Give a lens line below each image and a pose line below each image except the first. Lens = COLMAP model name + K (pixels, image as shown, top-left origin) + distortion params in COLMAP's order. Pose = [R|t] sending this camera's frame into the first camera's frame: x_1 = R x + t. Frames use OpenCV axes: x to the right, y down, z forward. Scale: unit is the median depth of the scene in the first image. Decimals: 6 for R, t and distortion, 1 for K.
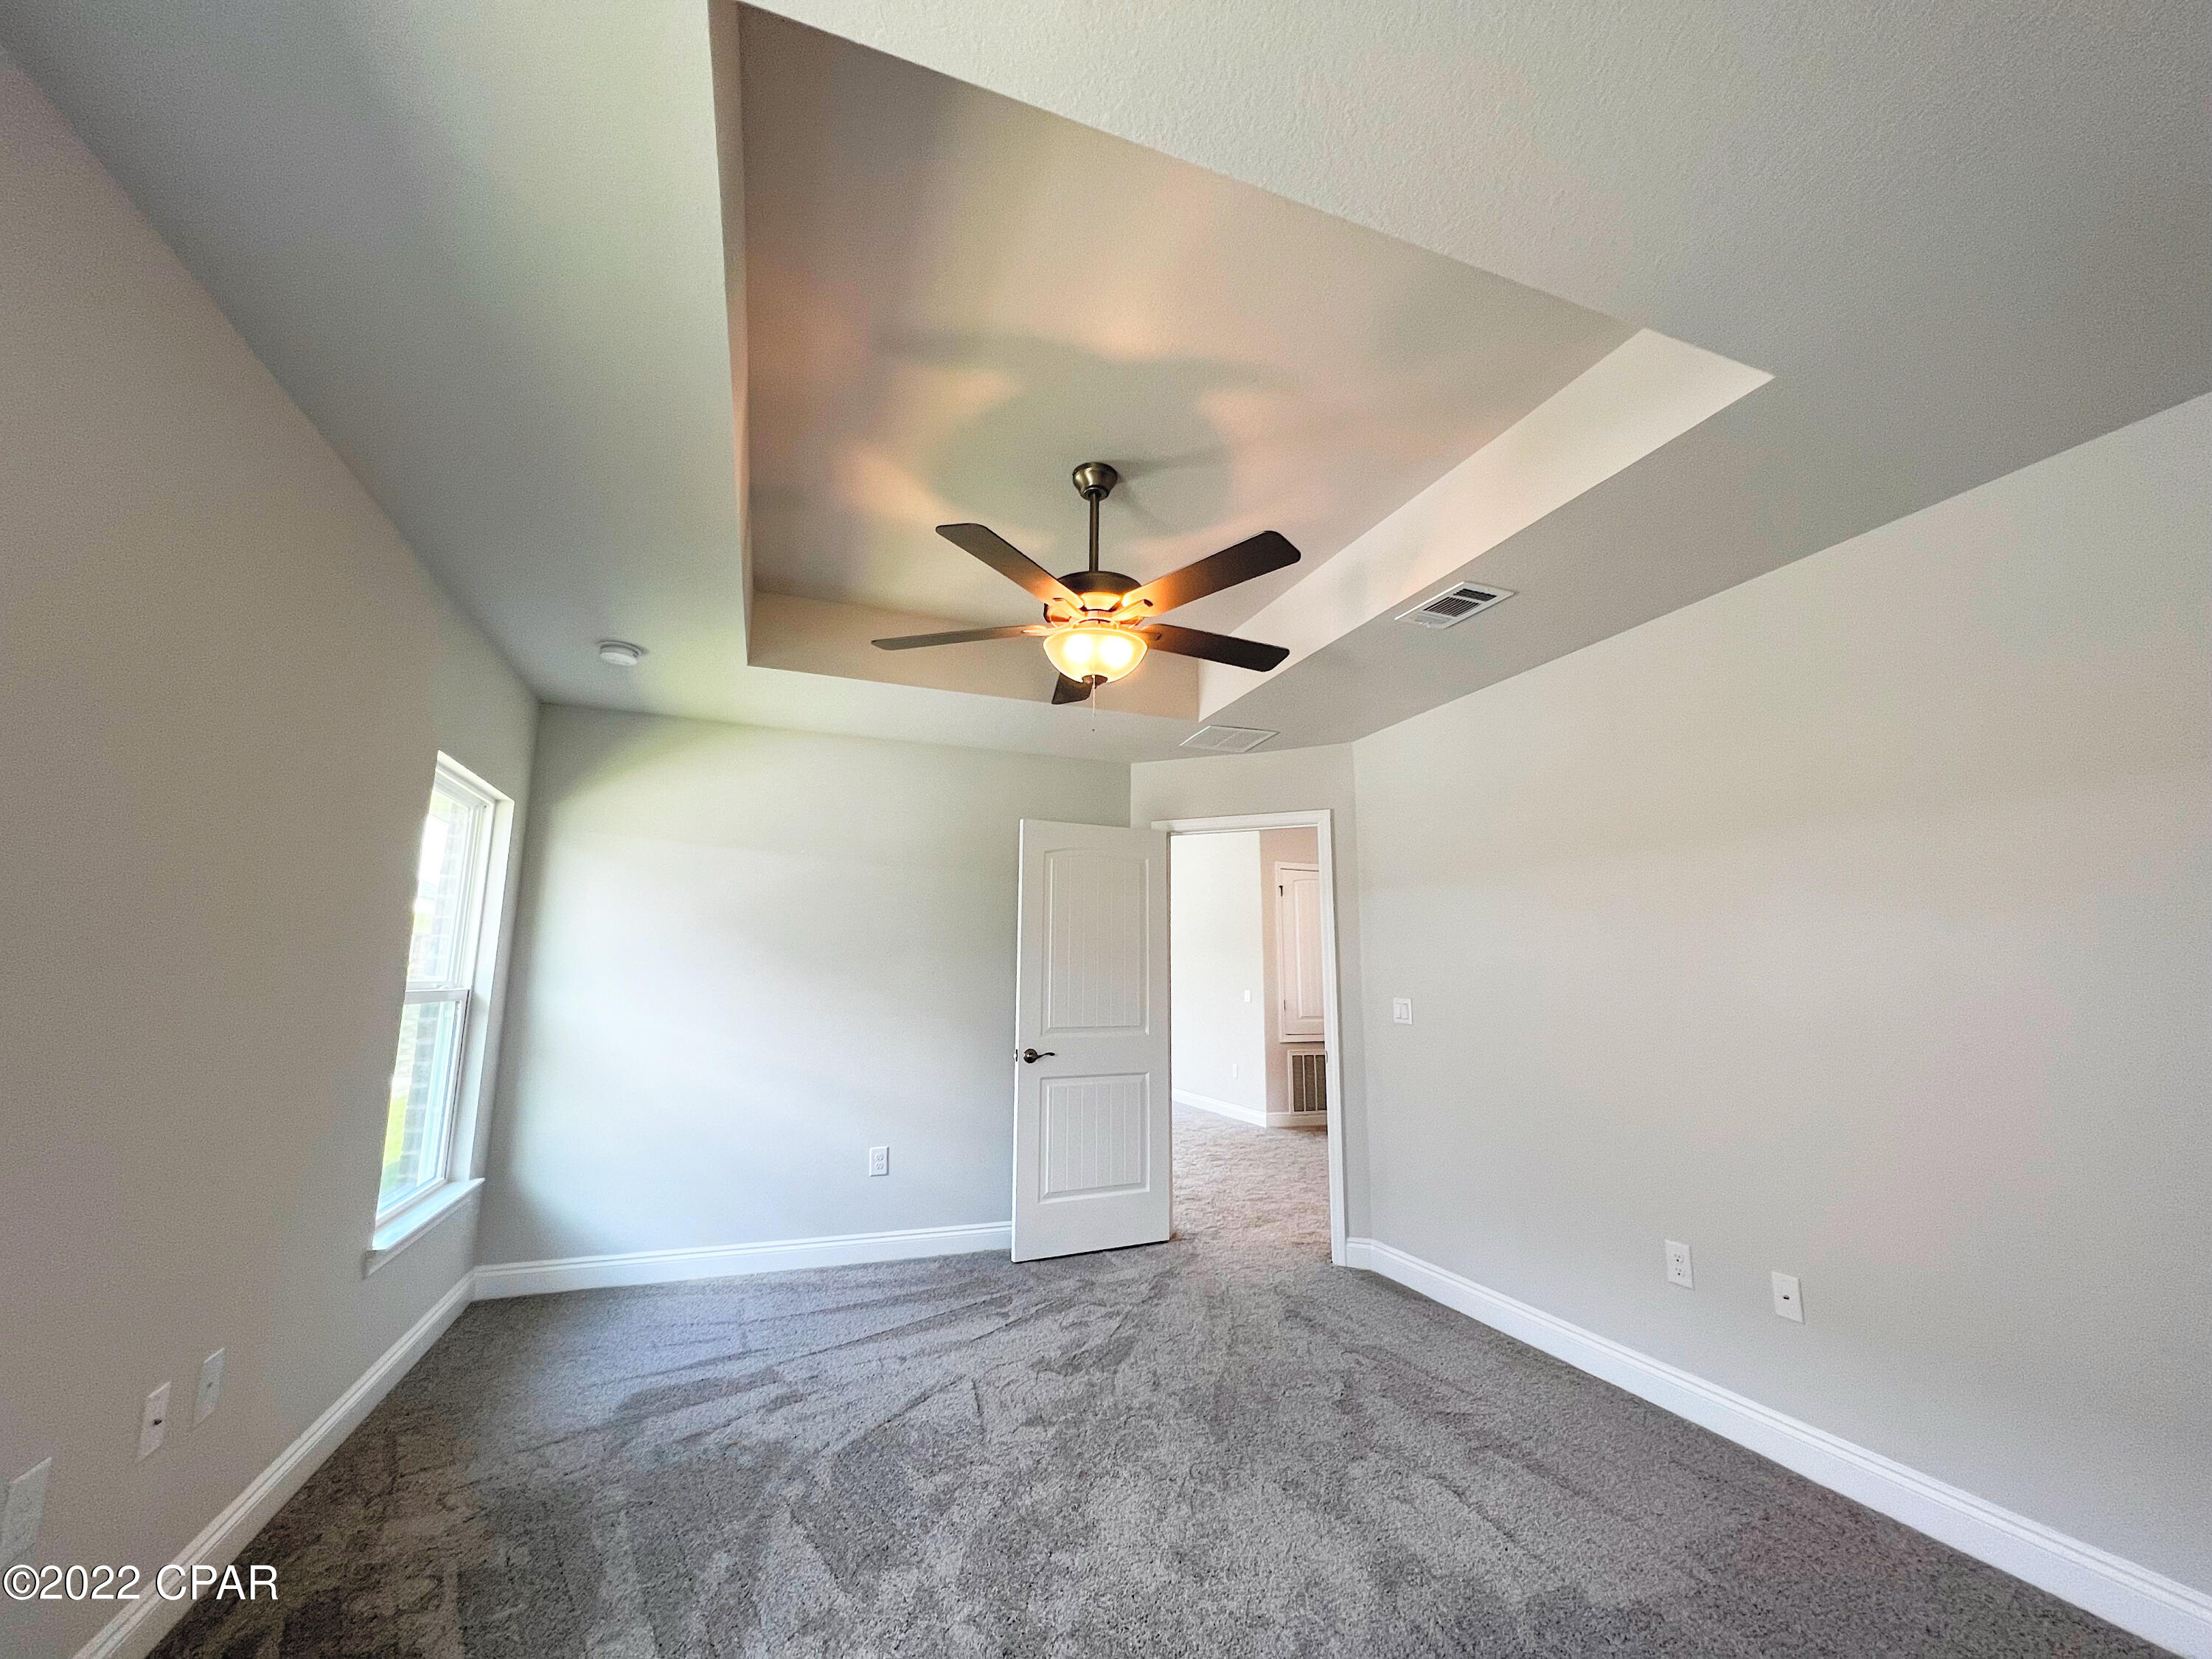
lens RADIAL K [[893.6, 0, 1092.7], [0, 893.6, 827.1], [0, 0, 1]] dist [0.000070, 0.000038]
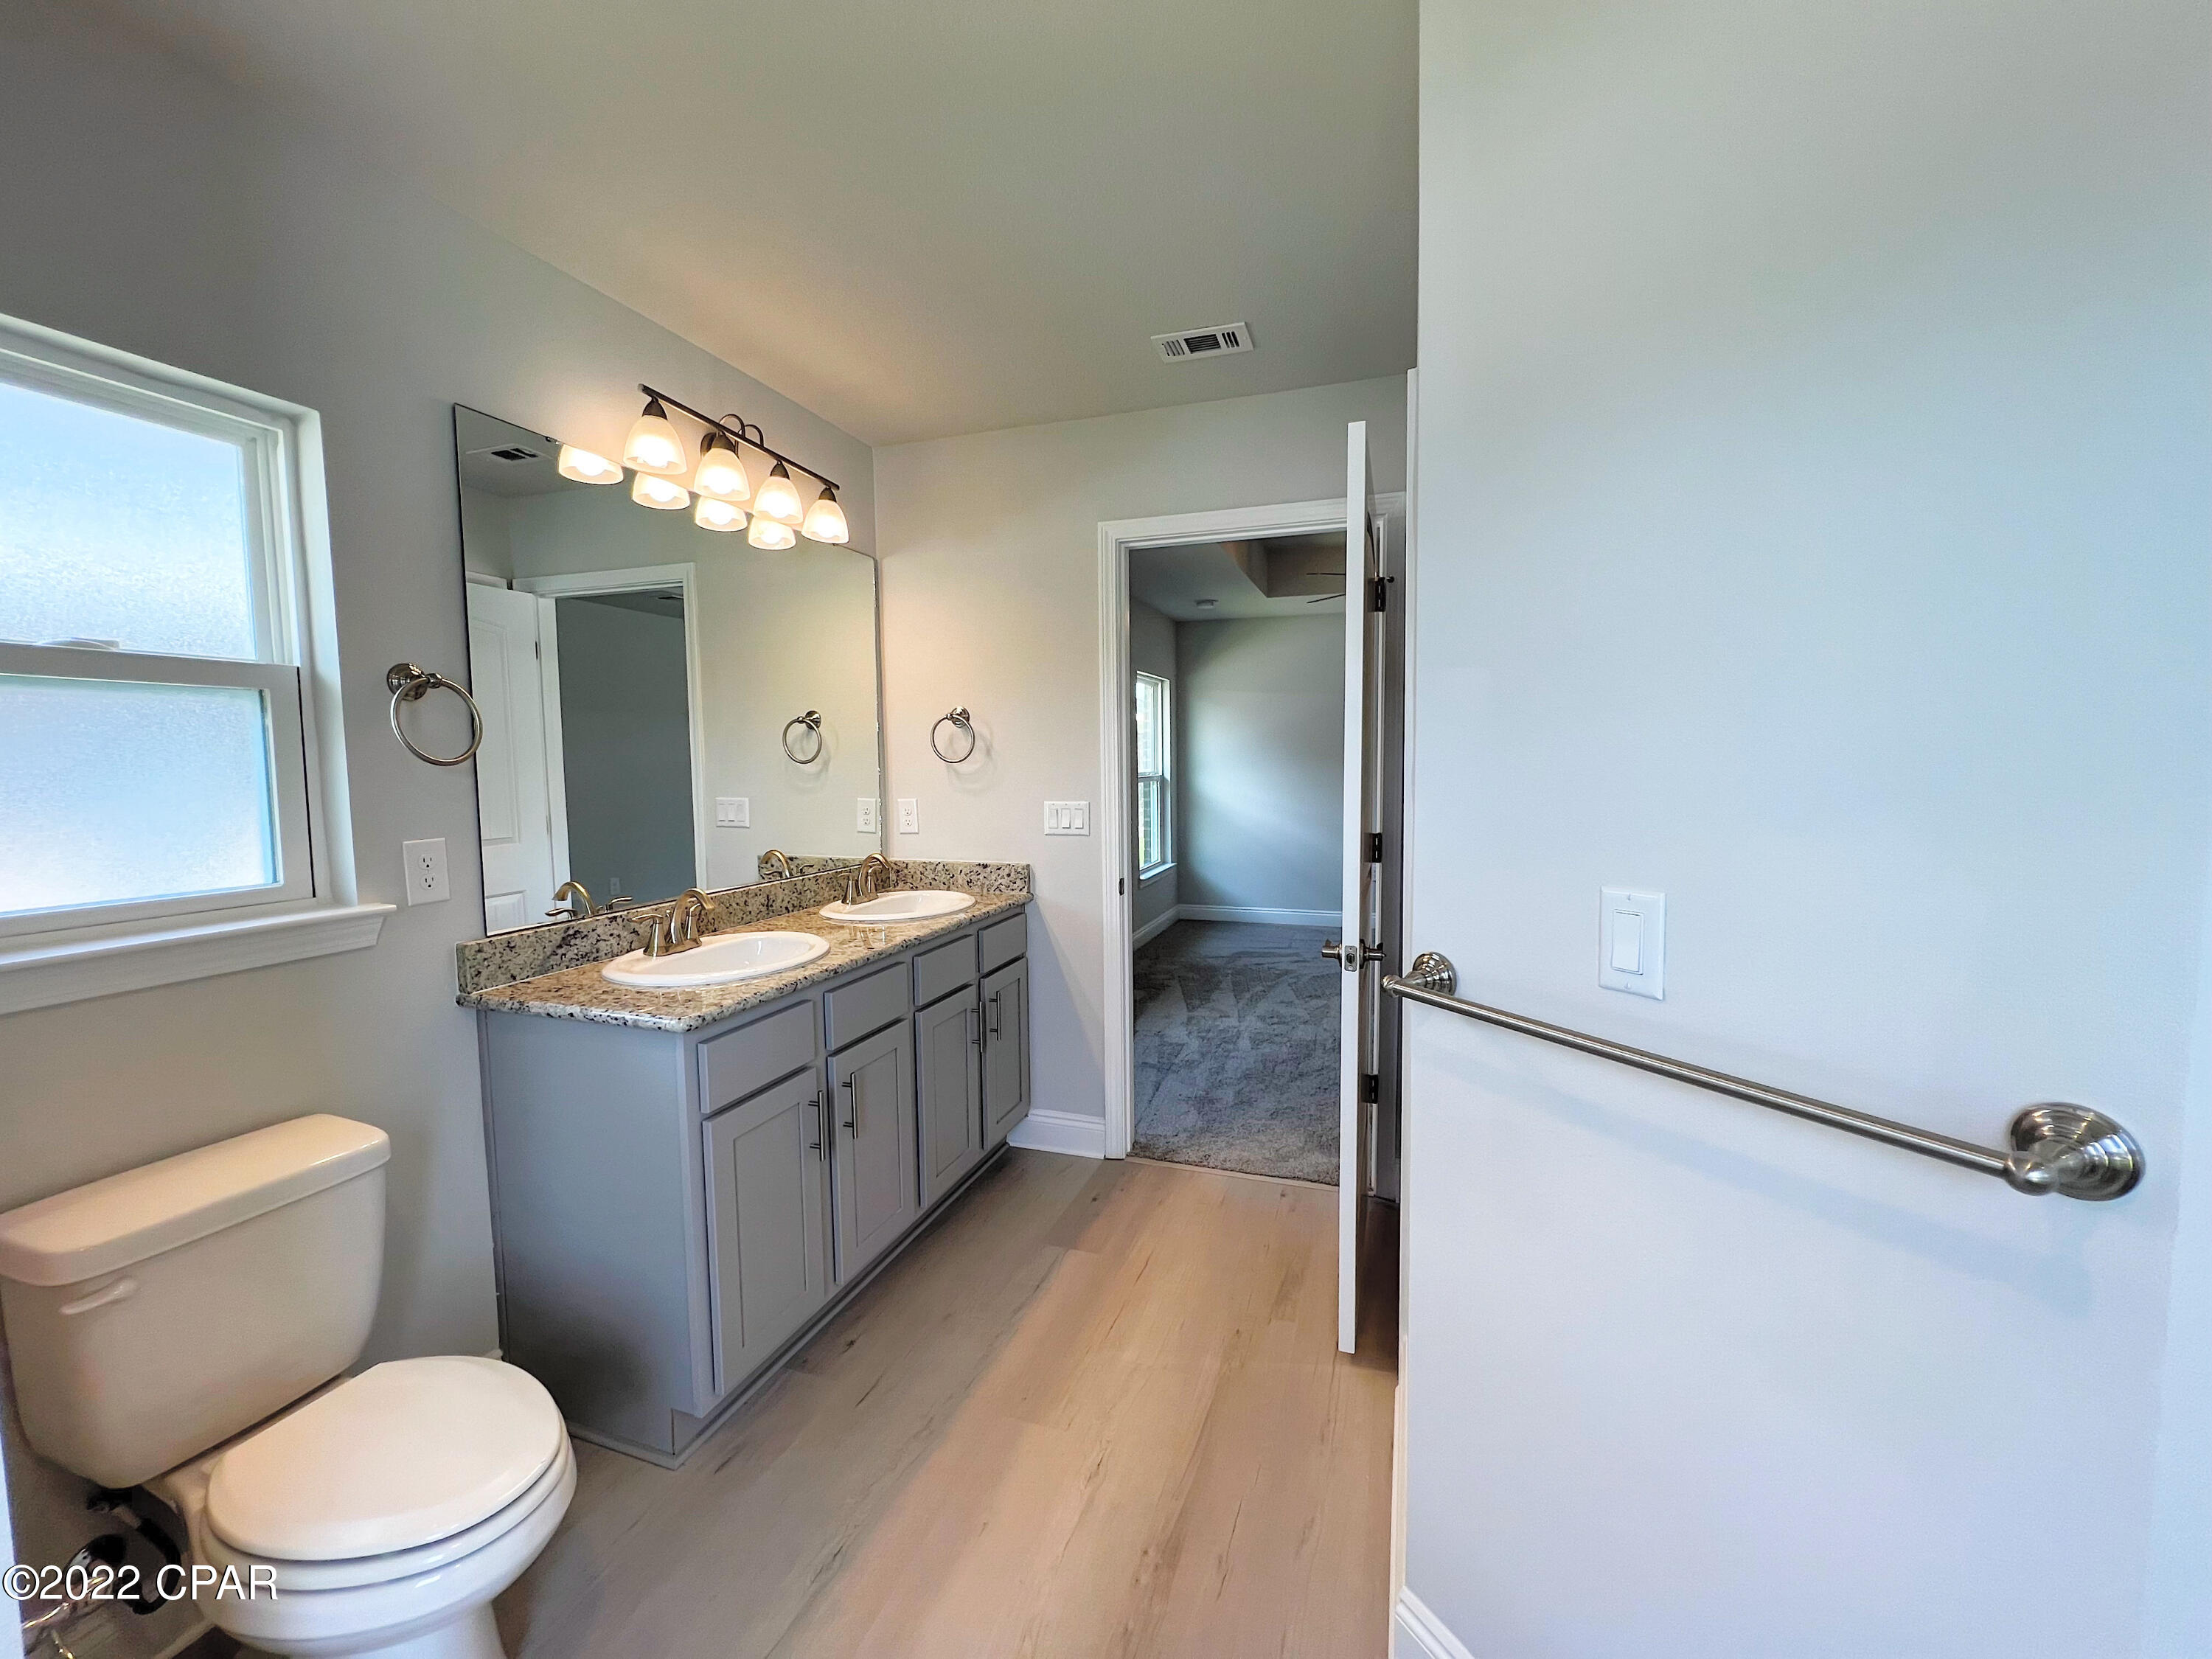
lens RADIAL K [[893.6, 0, 1092.7], [0, 893.6, 827.1], [0, 0, 1]] dist [0.000070, 0.000038]
pose [[0.774493, 0.035263, -0.631599, 0.519605], [0.126085, 0.969806, 0.208755, -0.163389], [0.619890, -0.241315, 0.746661, -0.713635]]
